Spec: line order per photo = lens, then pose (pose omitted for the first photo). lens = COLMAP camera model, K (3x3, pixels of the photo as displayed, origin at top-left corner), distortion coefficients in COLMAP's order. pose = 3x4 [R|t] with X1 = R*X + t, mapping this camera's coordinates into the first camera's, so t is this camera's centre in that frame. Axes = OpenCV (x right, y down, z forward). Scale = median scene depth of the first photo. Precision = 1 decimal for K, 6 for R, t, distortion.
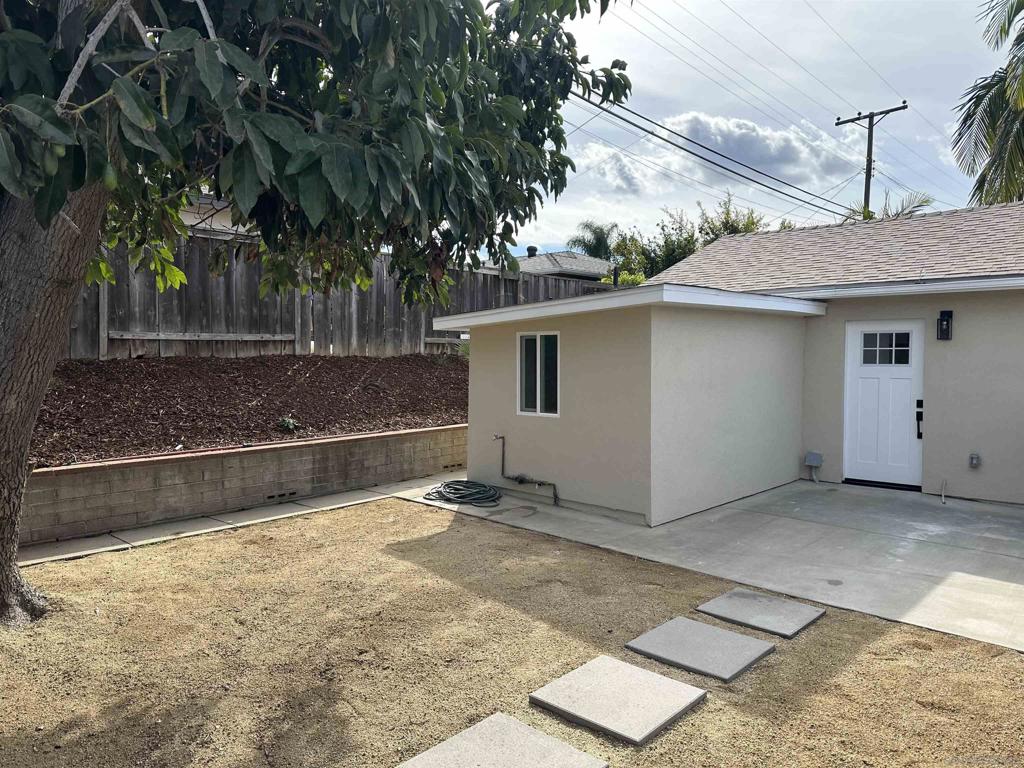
lens RADIAL K [[706.5, 0, 503.2], [0, 706.5, 387.9], [0, 0, 1]] dist [0.086326, -0.110743]
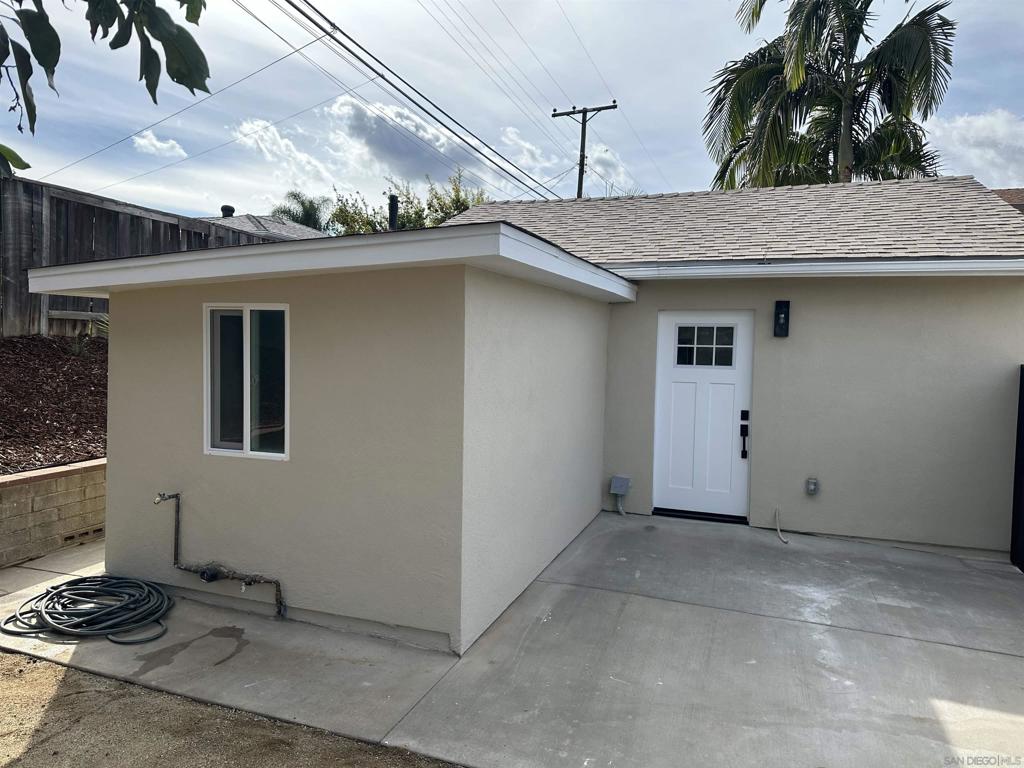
lens RADIAL K [[706.5, 0, 503.2], [0, 706.5, 387.9], [0, 0, 1]] dist [0.086326, -0.110743]
pose [[0.918000, -0.004339, 0.396557, 0.011349], [-0.003822, 0.999797, 0.019786, -0.022964], [-0.396563, -0.019680, 0.917797, 0.361366]]
